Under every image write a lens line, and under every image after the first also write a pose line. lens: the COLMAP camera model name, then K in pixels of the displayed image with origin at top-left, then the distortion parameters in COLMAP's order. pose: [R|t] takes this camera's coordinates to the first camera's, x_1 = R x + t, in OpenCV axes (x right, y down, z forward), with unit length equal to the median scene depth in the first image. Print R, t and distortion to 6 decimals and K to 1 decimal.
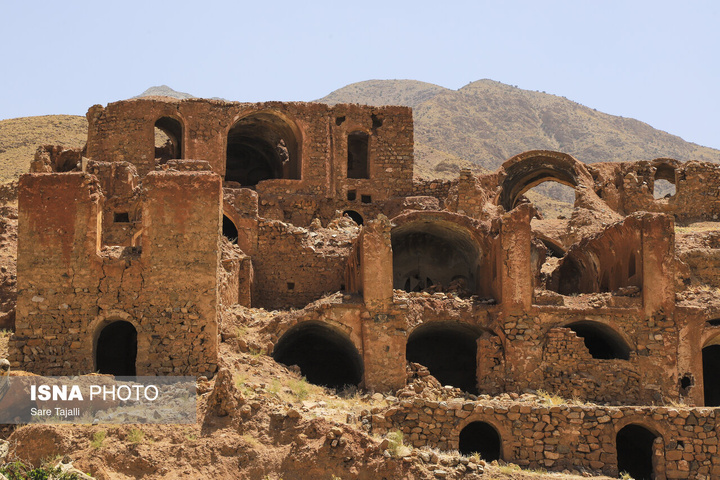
lens RADIAL K [[1460.4, 0, 360.0], [0, 1460.4, 240.0], [0, 0, 1]] dist [0.382280, 0.328266]
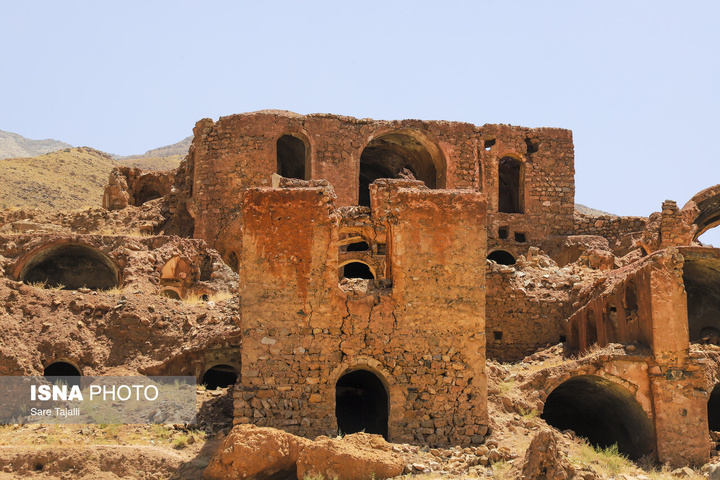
lens RADIAL K [[1642.7, 0, 360.0], [0, 1642.7, 240.0], [0, 0, 1]] dist [0.421542, -0.007898]
pose [[0.995380, 0.022325, 0.093387, -0.246867], [-0.018529, 0.998974, -0.041318, 0.020264], [-0.094214, 0.039396, 0.994772, 0.089049]]
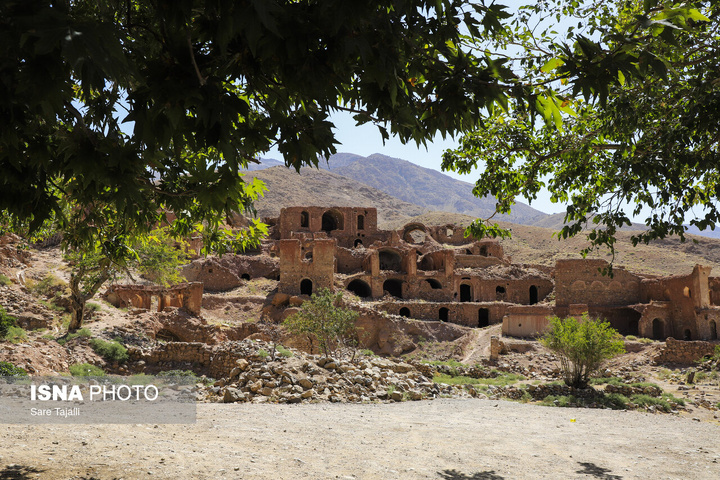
lens RADIAL K [[578.4, 0, 360.0], [0, 578.4, 240.0], [0, 0, 1]] dist [0.014265, 0.007545]
pose [[0.998298, 0.002861, 0.058246, -0.112049], [-0.005500, 0.998963, 0.045201, -0.109247], [-0.058056, -0.045444, 0.997278, -0.452315]]
